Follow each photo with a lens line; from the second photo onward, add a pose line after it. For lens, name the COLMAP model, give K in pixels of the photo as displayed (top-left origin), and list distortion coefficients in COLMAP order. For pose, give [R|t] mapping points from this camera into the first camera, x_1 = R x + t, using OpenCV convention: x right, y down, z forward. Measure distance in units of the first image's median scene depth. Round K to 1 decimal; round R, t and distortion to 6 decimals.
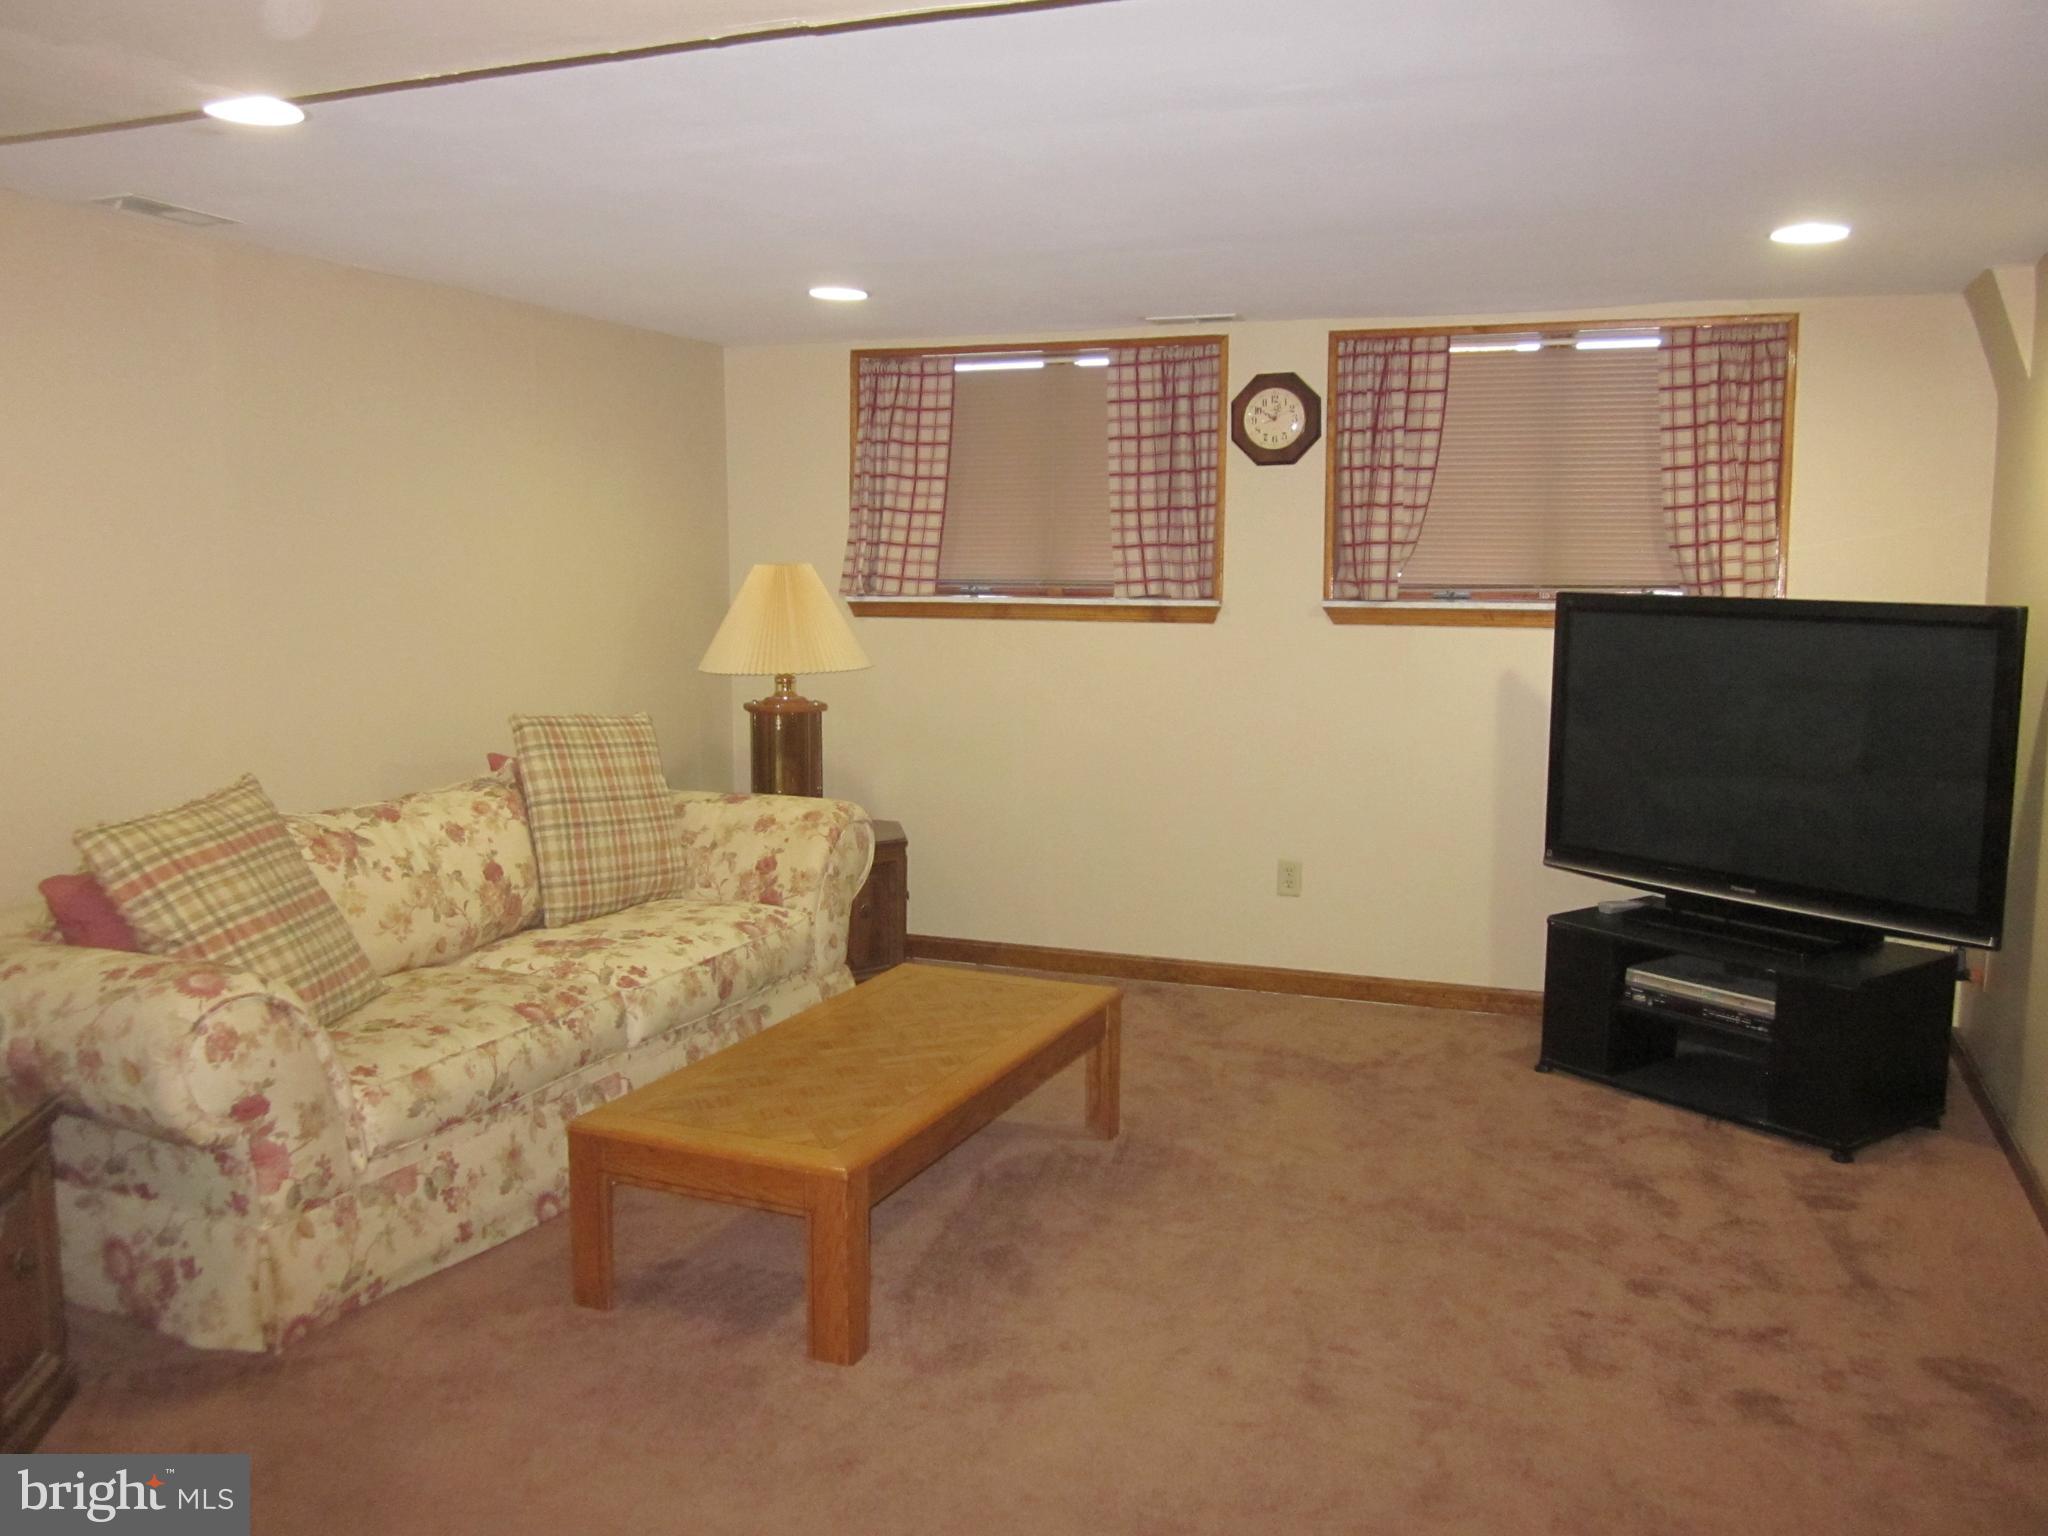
lens RADIAL K [[1702.7, 0, 1020.2], [0, 1702.7, 764.8], [0, 0, 1]] dist [-0.049871, 0.020884]
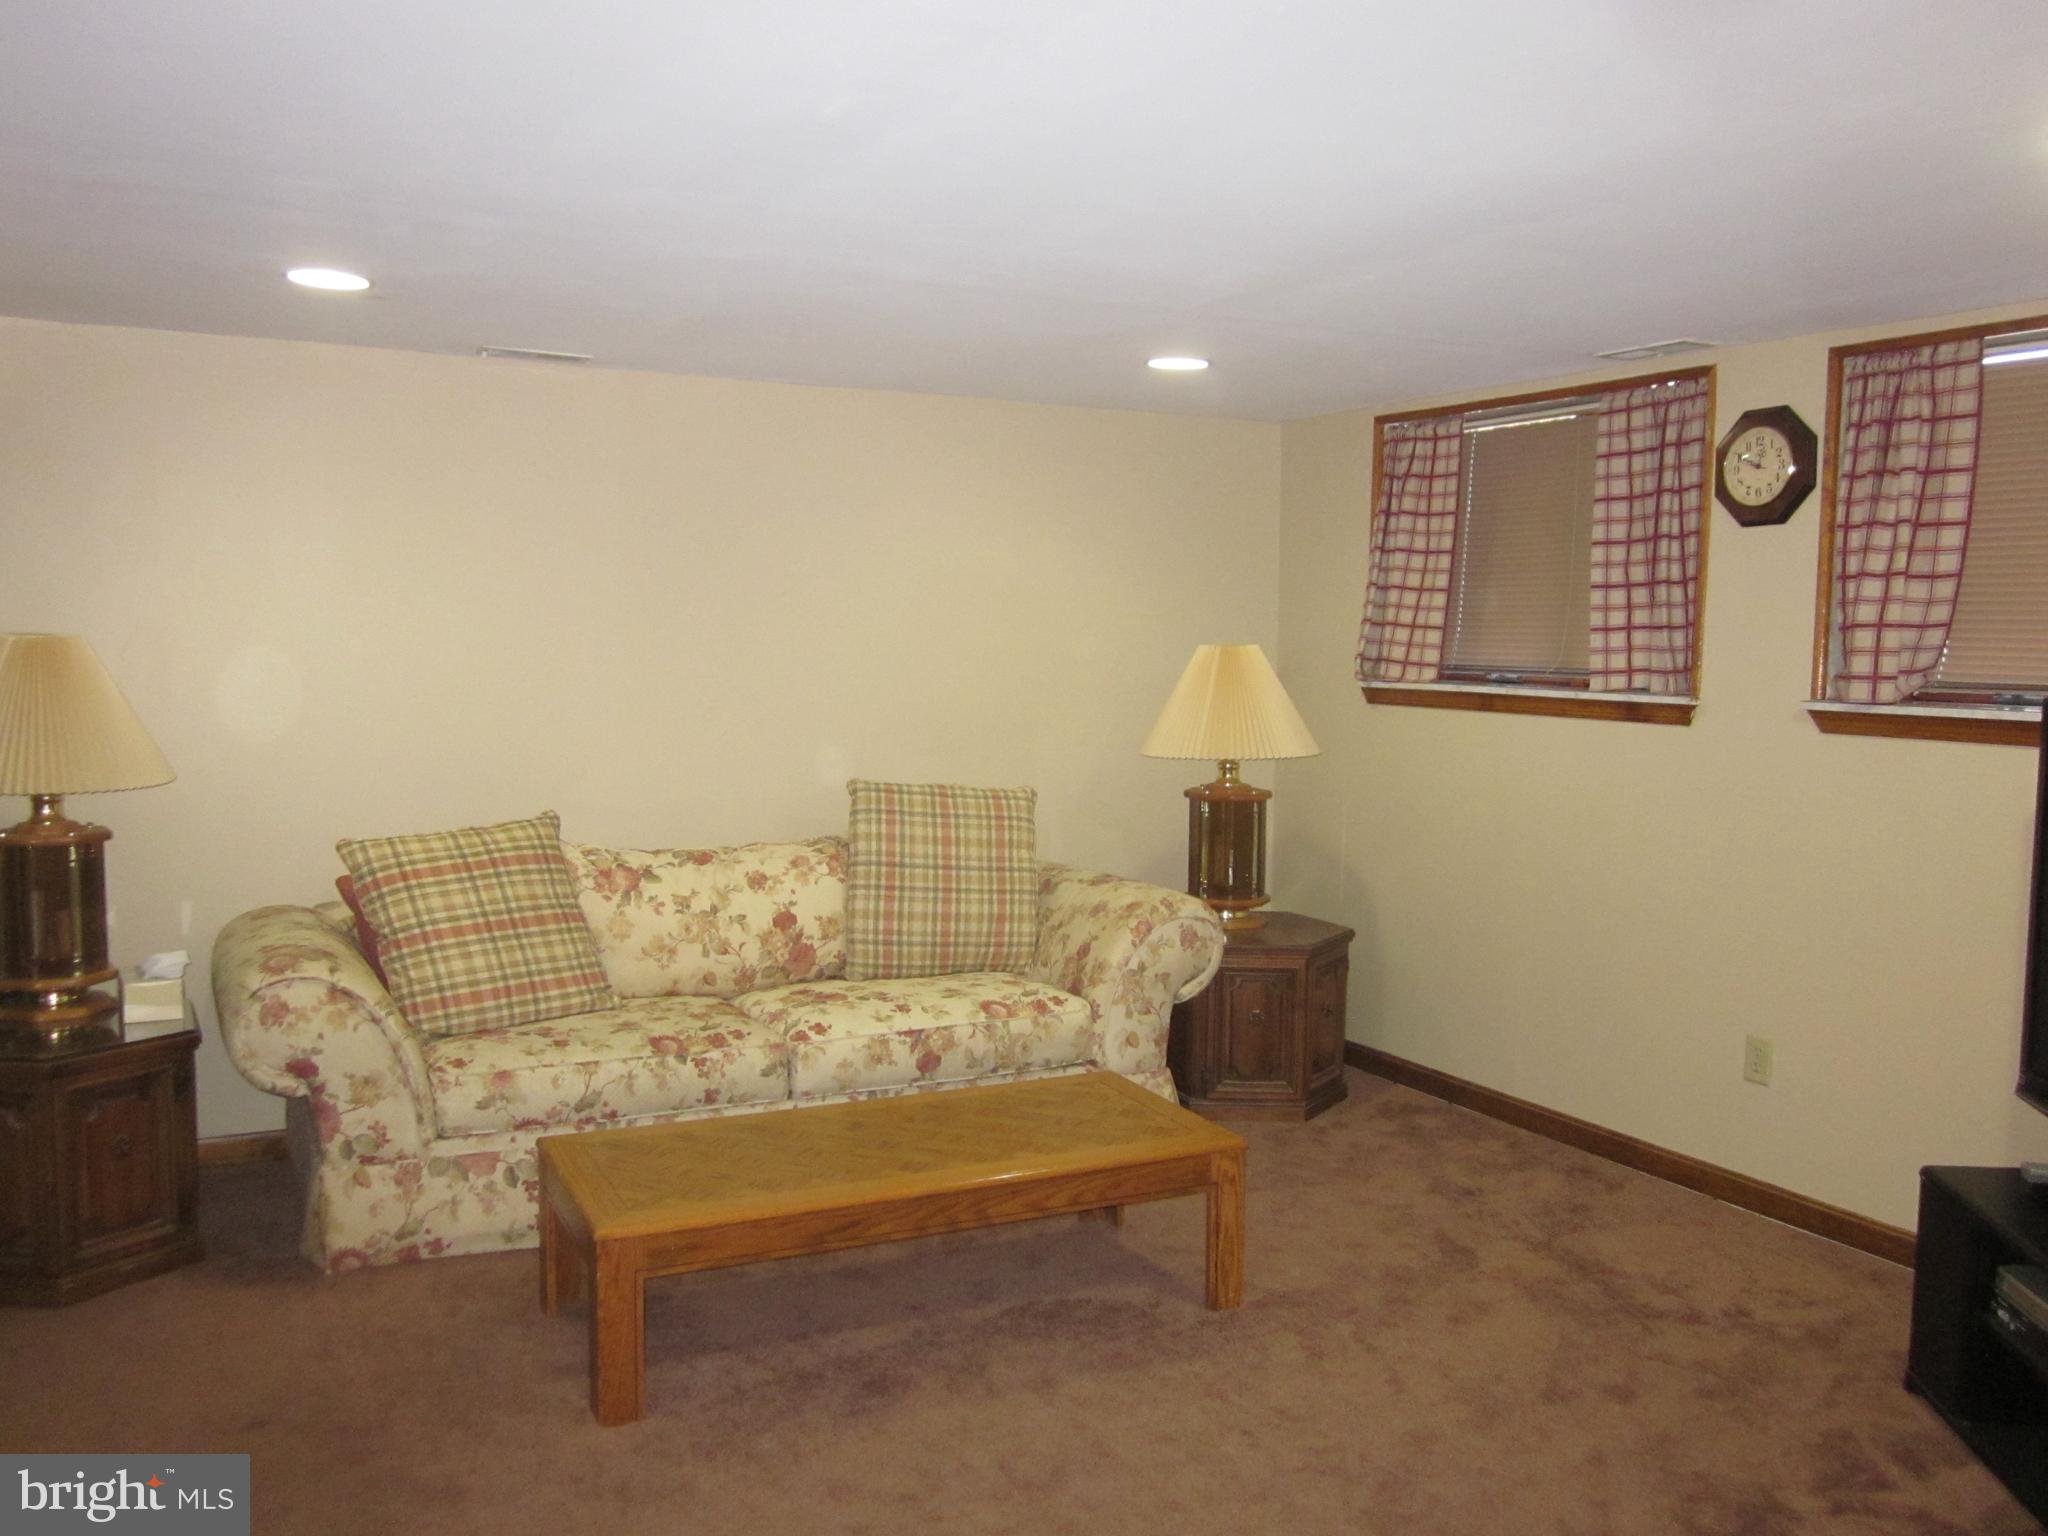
lens RADIAL K [[1702.7, 0, 1019.5], [0, 1702.7, 769.0], [0, 0, 1]] dist [-0.049871, 0.020884]
pose [[0.757291, 0.057814, -0.650514, 0.442965], [-0.087314, 0.996094, -0.013118, -0.028523], [0.647215, 0.066733, 0.759381, 0.223054]]
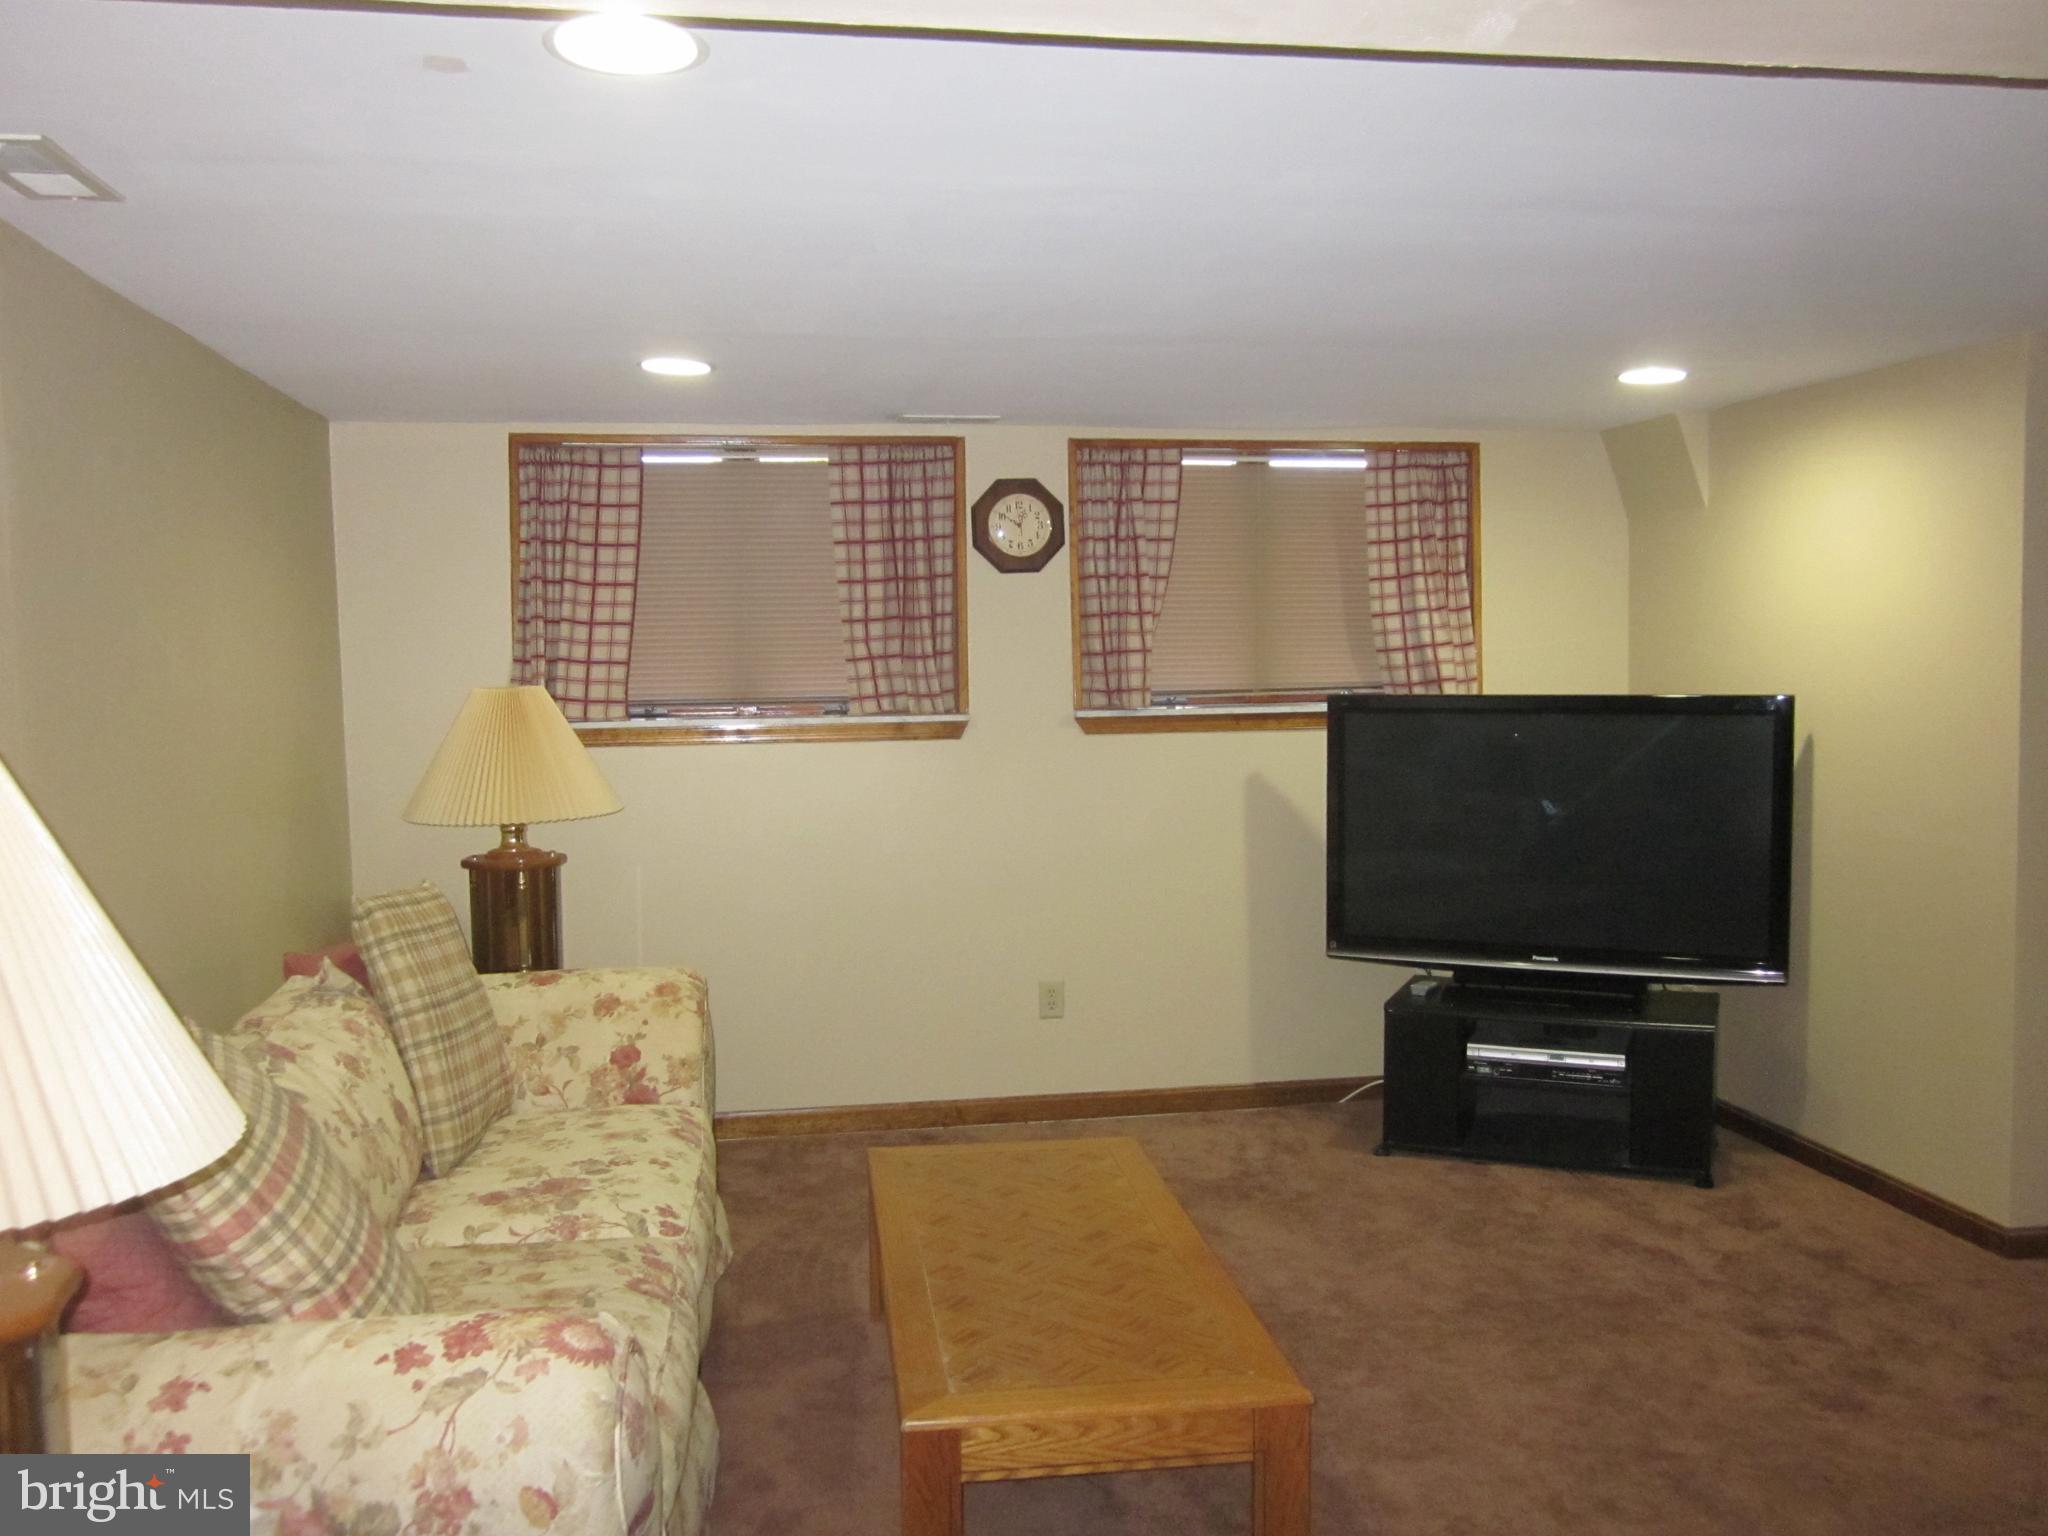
lens RADIAL K [[1702.7, 0, 1017.6], [0, 1702.7, 771.6], [0, 0, 1]] dist [-0.049871, 0.020884]
pose [[0.858352, -0.049225, 0.510694, -0.387507], [0.079163, 0.996173, -0.037035, -0.030976], [-0.506917, 0.072217, 0.858965, 0.195102]]
